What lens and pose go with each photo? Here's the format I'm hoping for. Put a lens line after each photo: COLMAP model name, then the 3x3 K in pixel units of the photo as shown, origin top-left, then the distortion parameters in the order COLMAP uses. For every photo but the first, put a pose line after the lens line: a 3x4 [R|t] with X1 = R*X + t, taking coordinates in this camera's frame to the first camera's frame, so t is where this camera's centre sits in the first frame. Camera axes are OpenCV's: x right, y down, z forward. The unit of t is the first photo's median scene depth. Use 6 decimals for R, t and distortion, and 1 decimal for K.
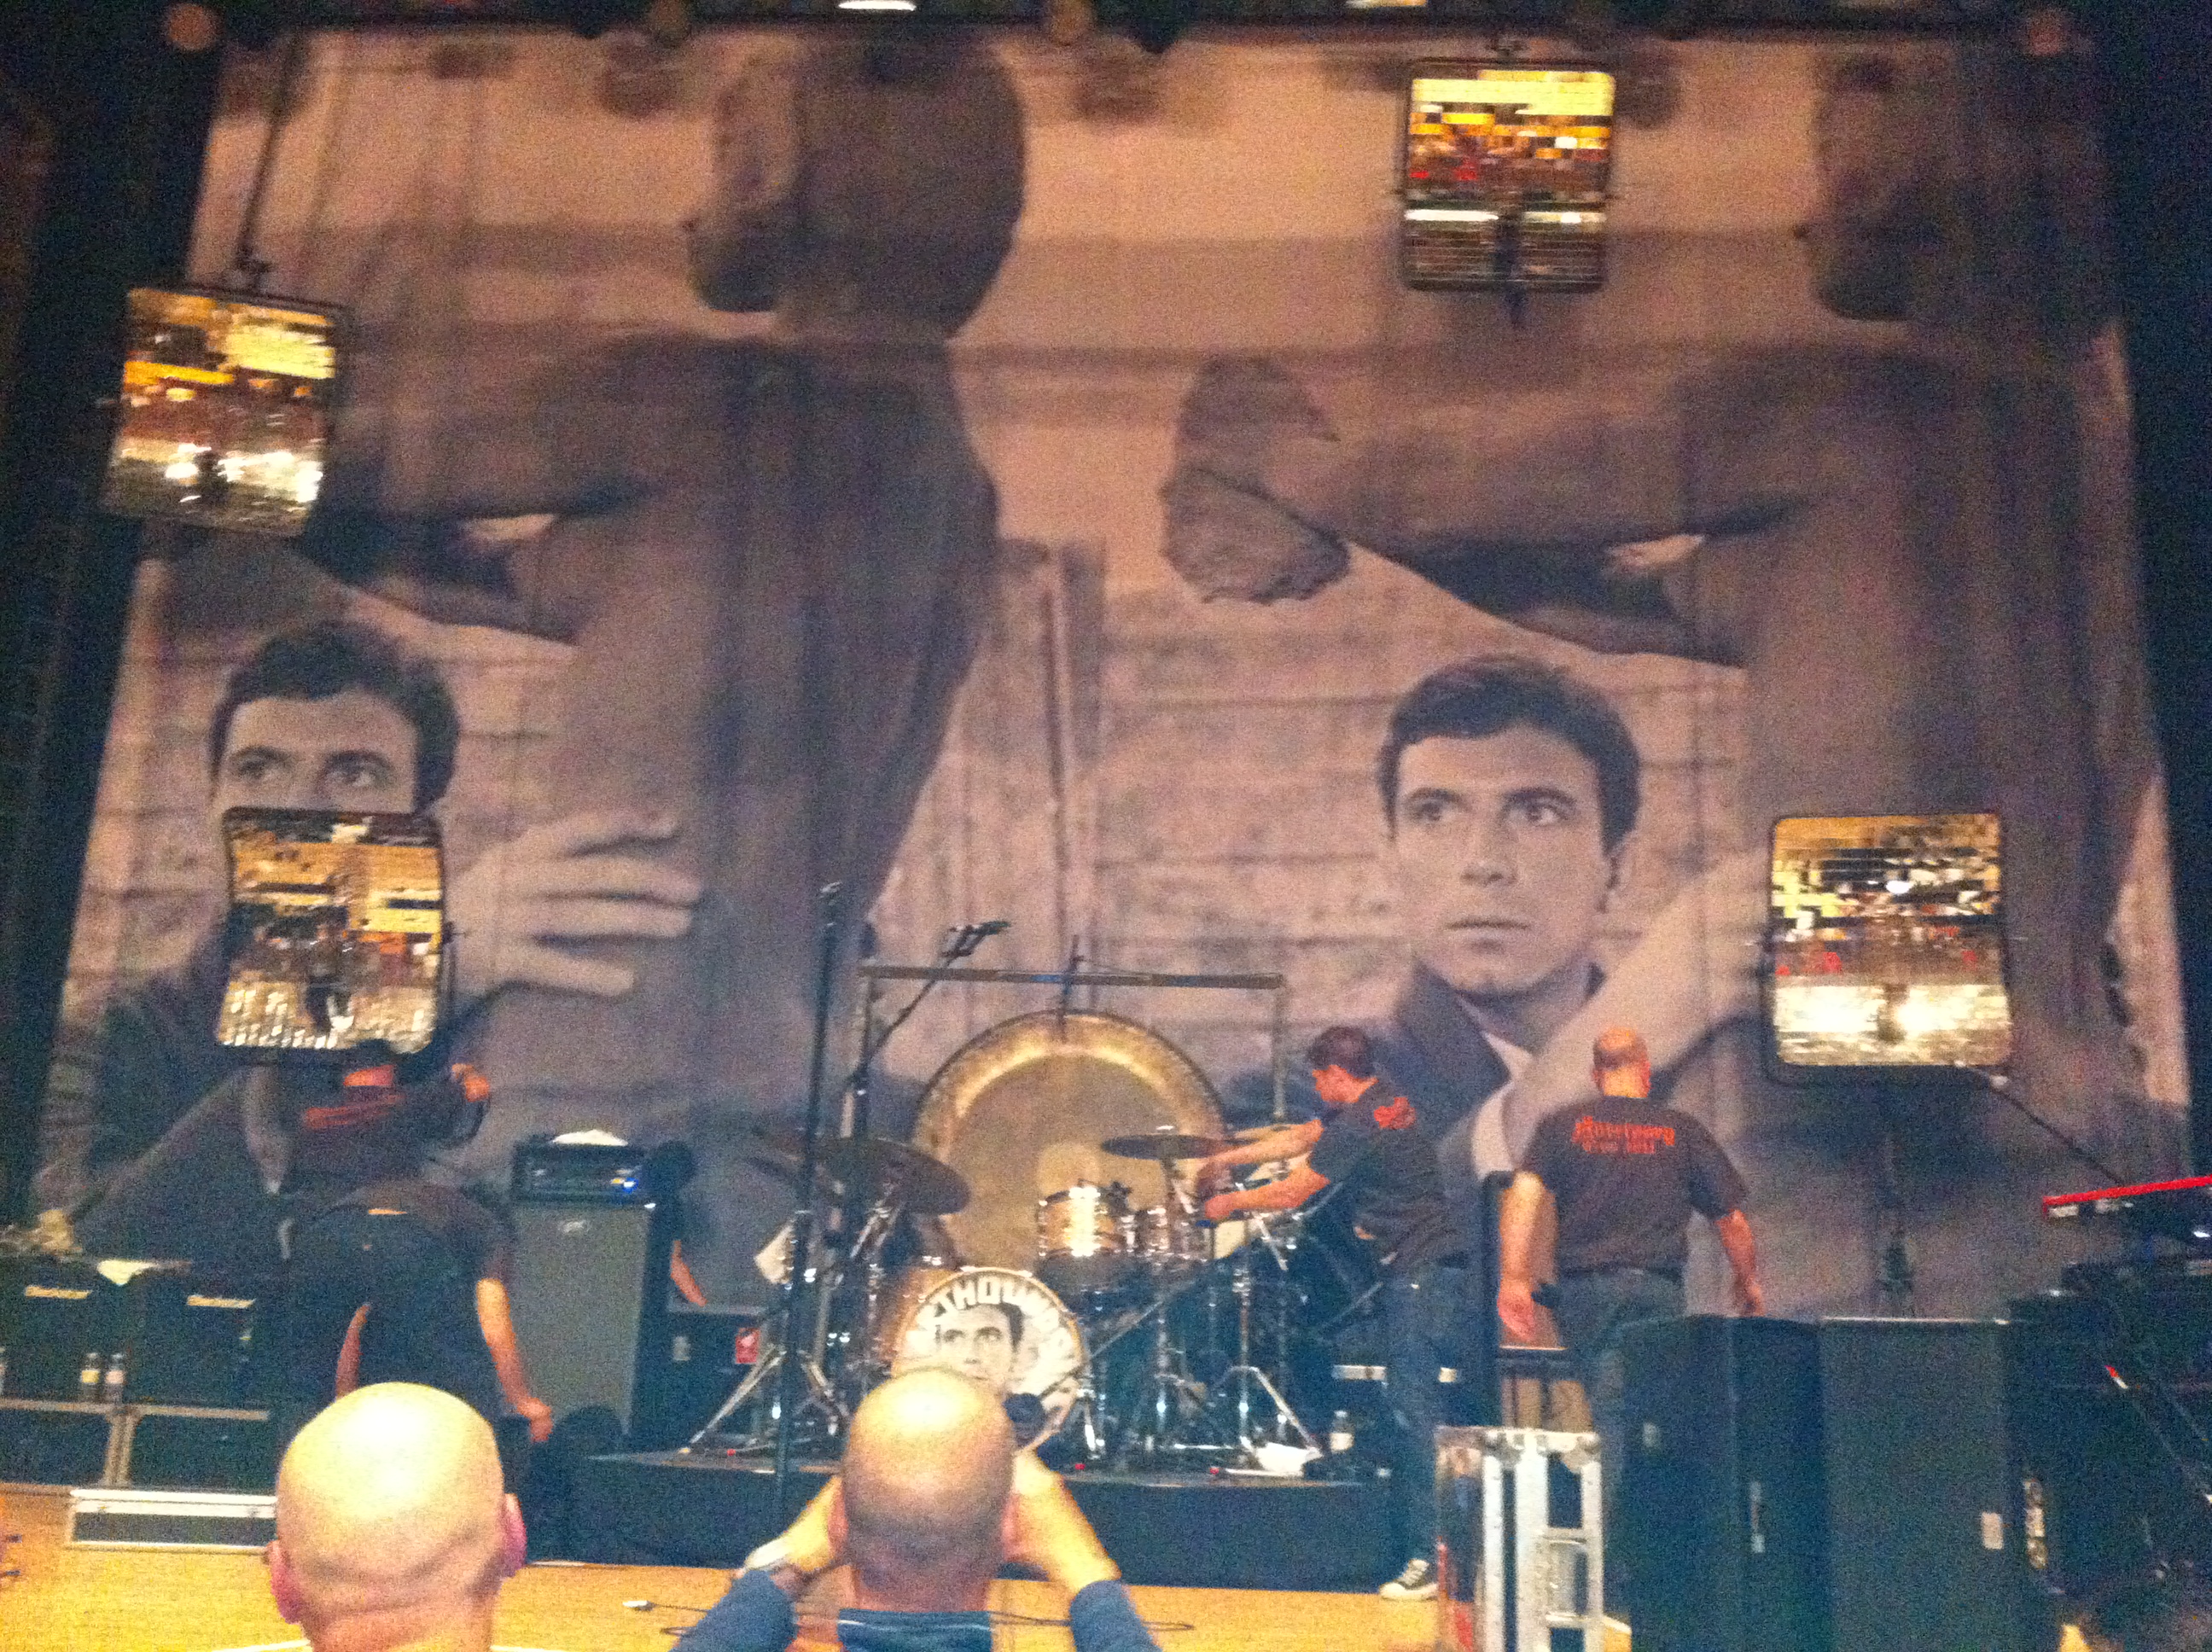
lens RADIAL K [[2112.8, 0, 1124.4], [0, 2112.8, 826.7], [0, 0, 1]] dist [0.027998, 0.000000]
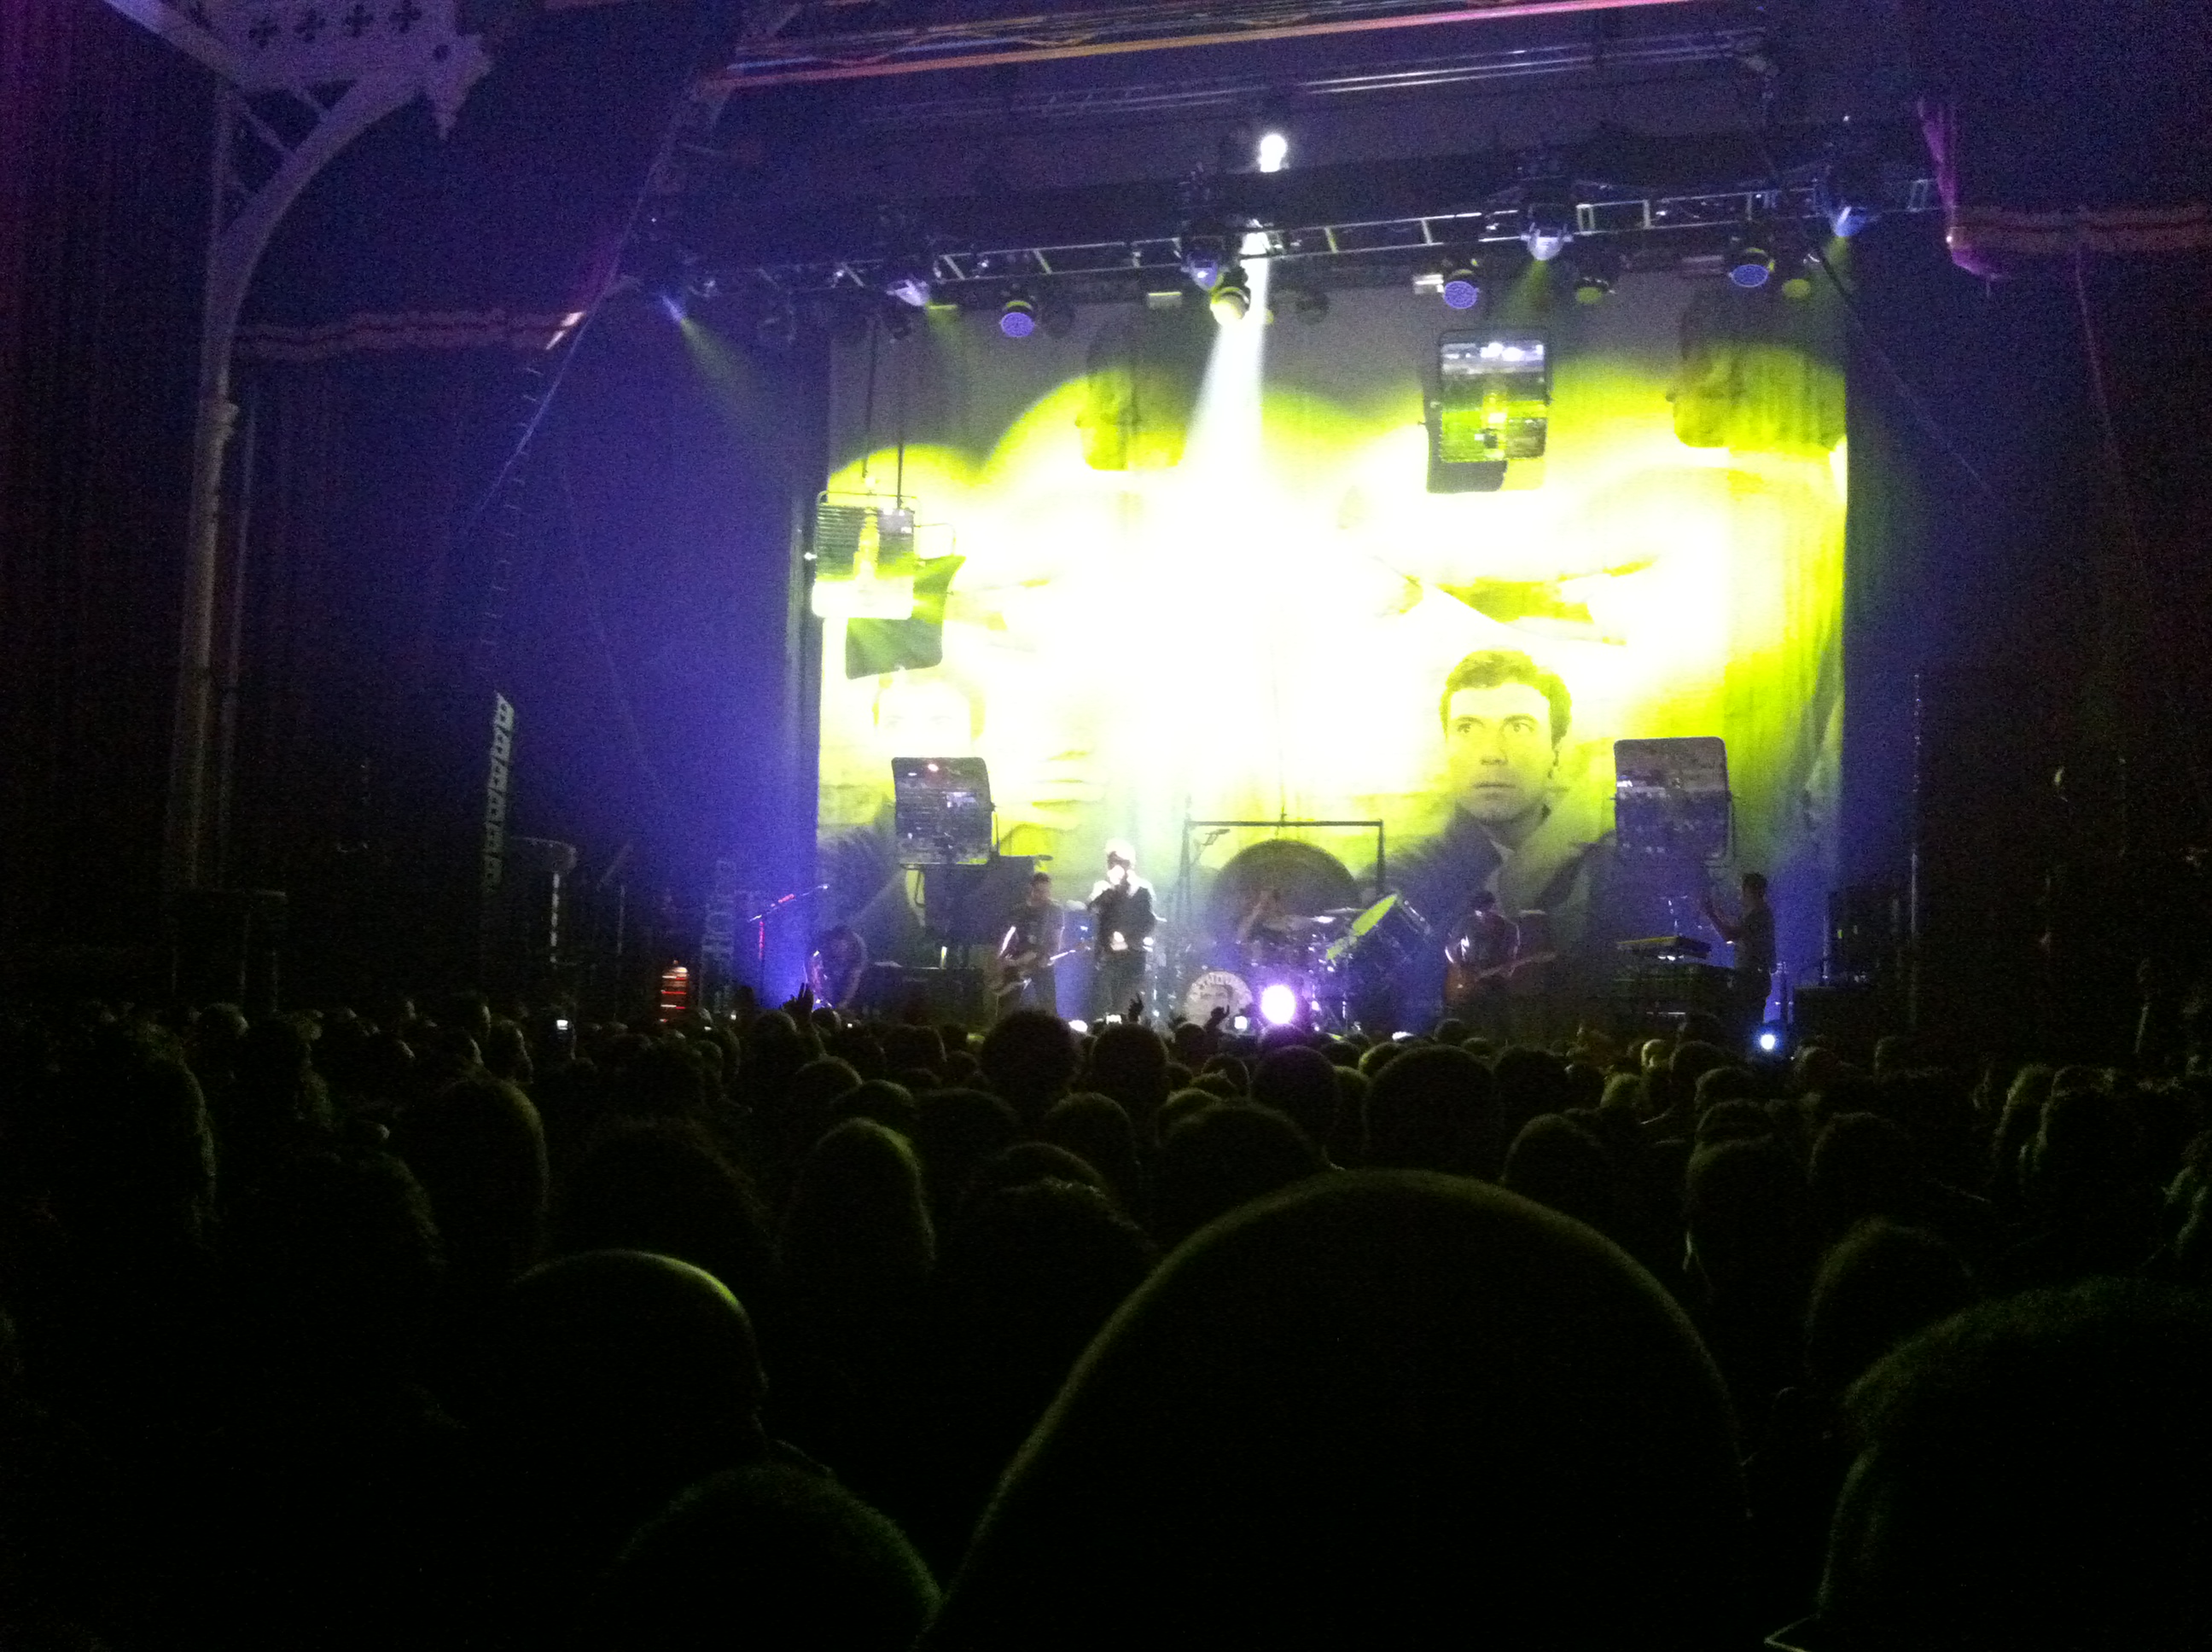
lens RADIAL K [[2112.8, 0, 1116.8], [0, 2112.8, 820.6], [0, 0, 1]] dist [0.027998, 0.000000]
pose [[0.977817, -0.028418, -0.207525, 0.234348], [0.064173, 0.983755, 0.167656, -0.273923], [0.199389, -0.177254, 0.963756, -0.982982]]
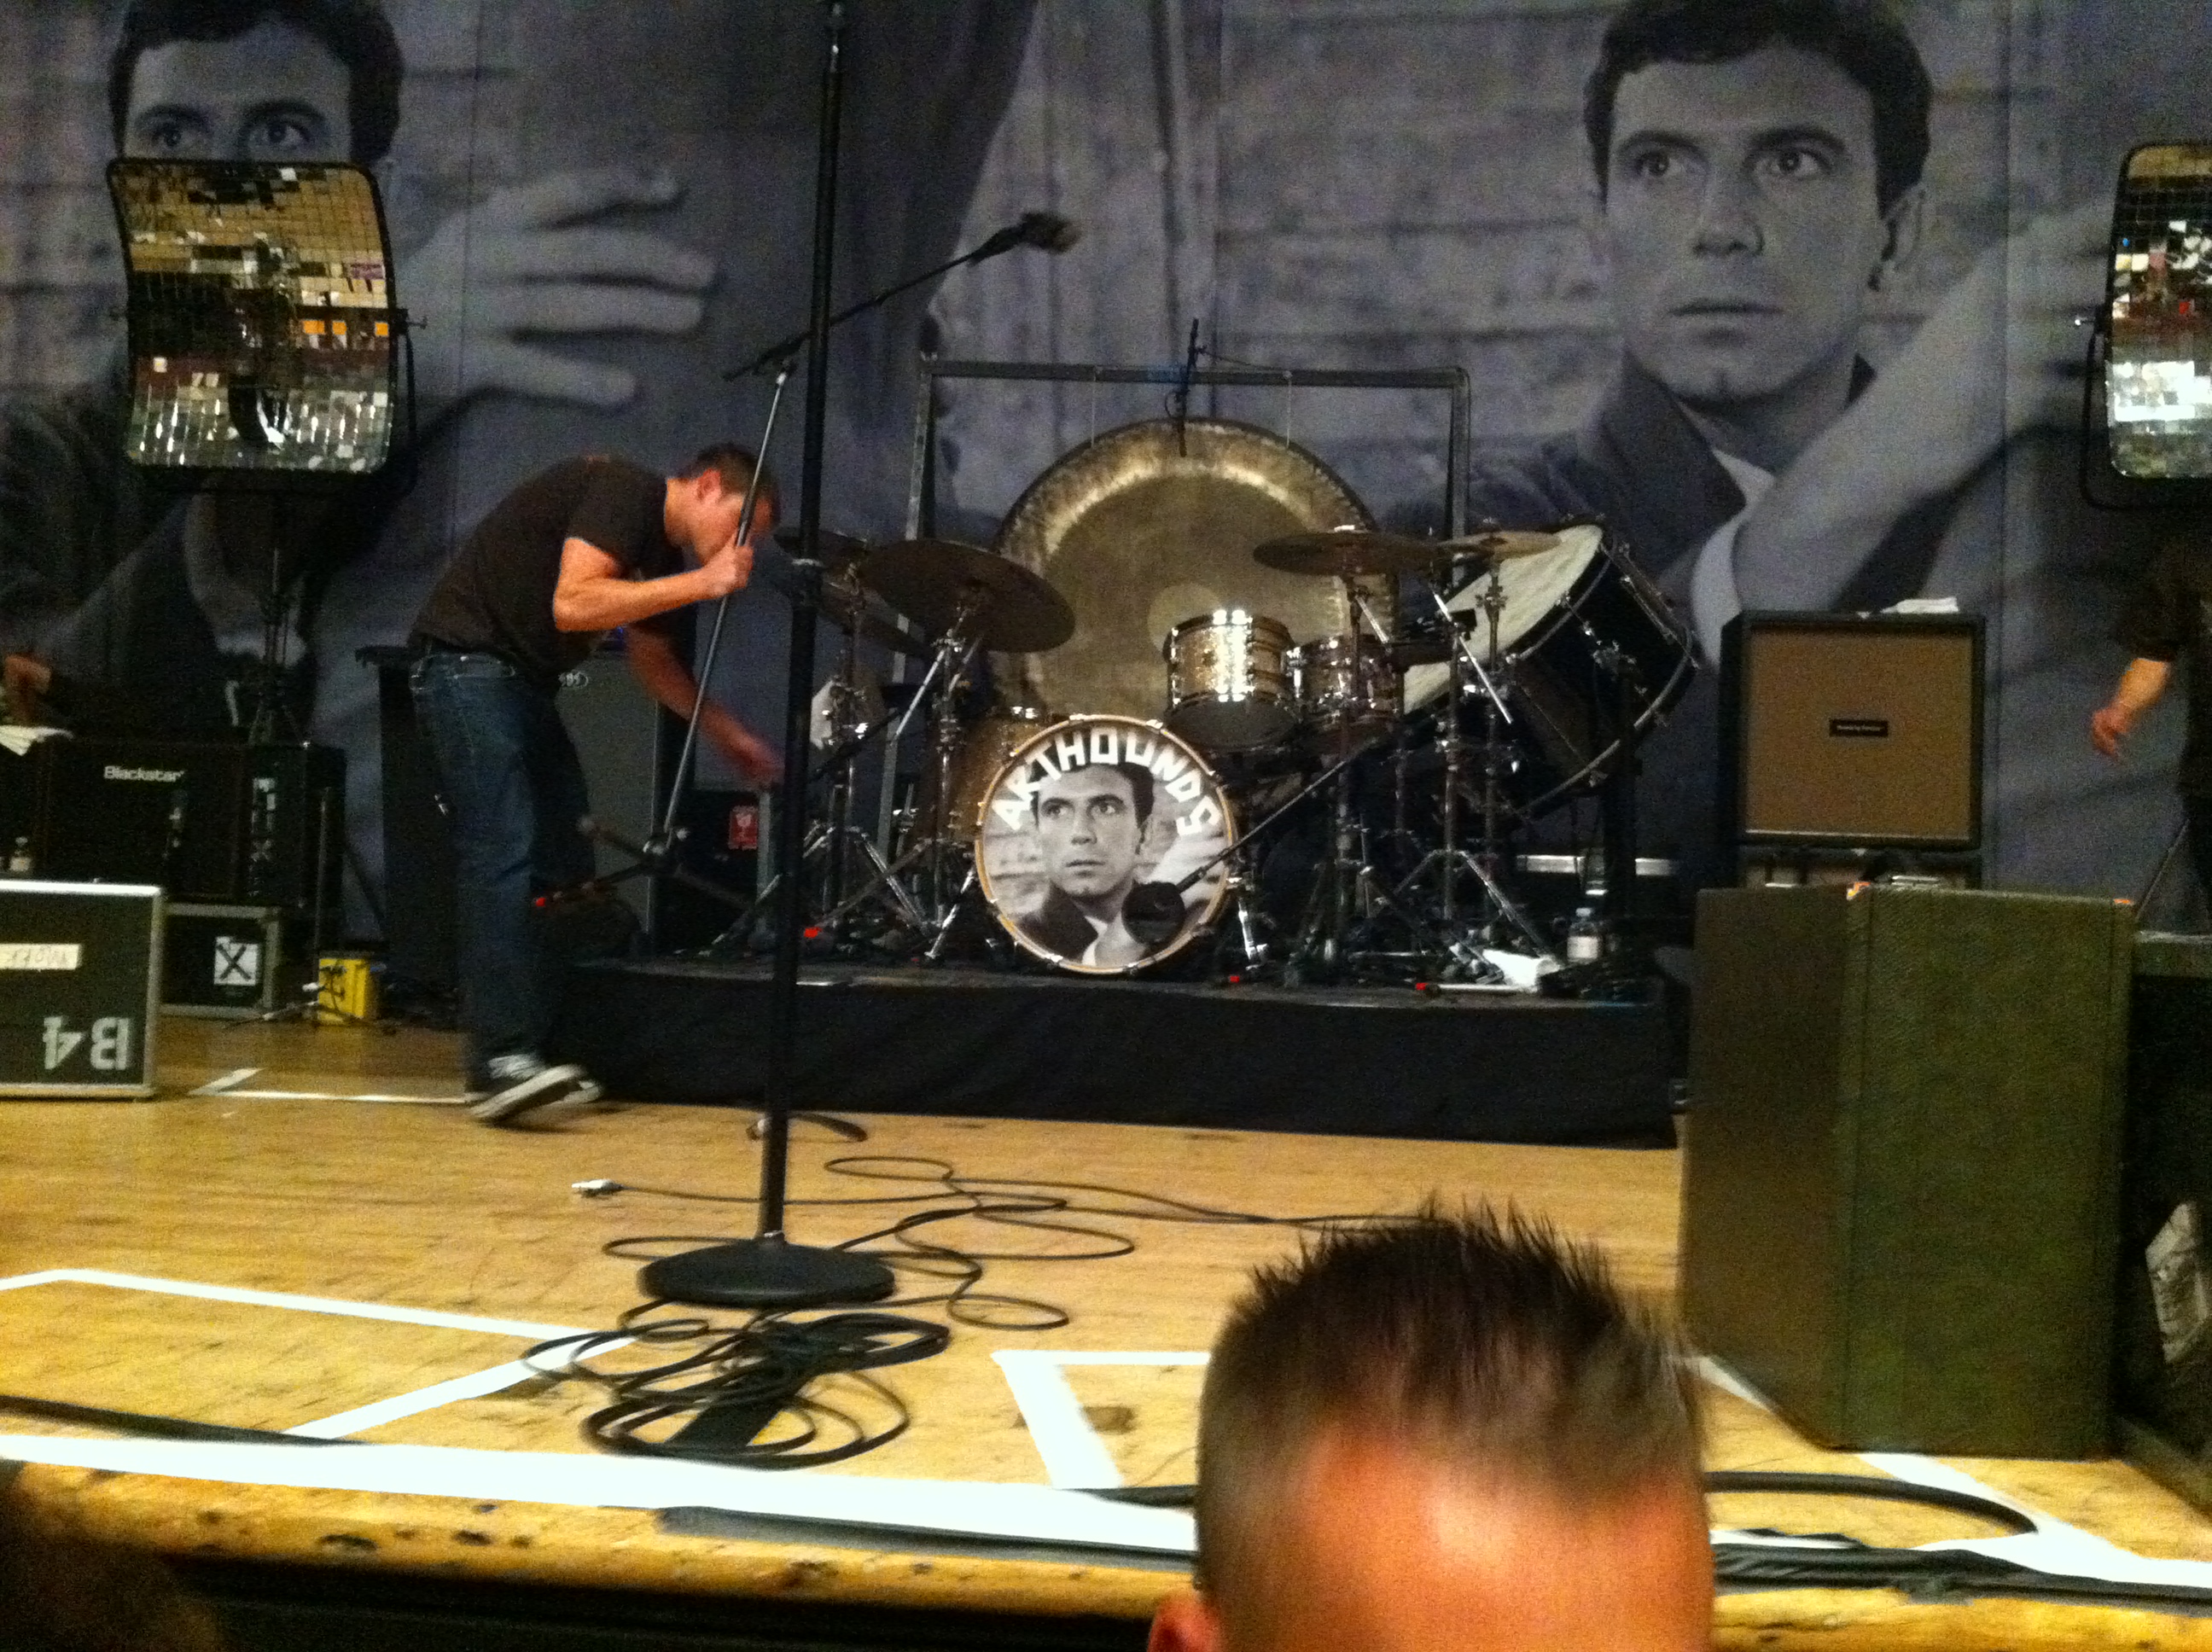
lens RADIAL K [[2112.8, 0, 1128.3], [0, 2112.8, 808.1], [0, 0, 1]] dist [0.027998, 0.000000]
pose [[0.999562, 0.001293, -0.029580, -0.022710], [0.005159, 0.976158, 0.216998, 0.054297], [0.029155, -0.217055, 0.975724, 0.190095]]
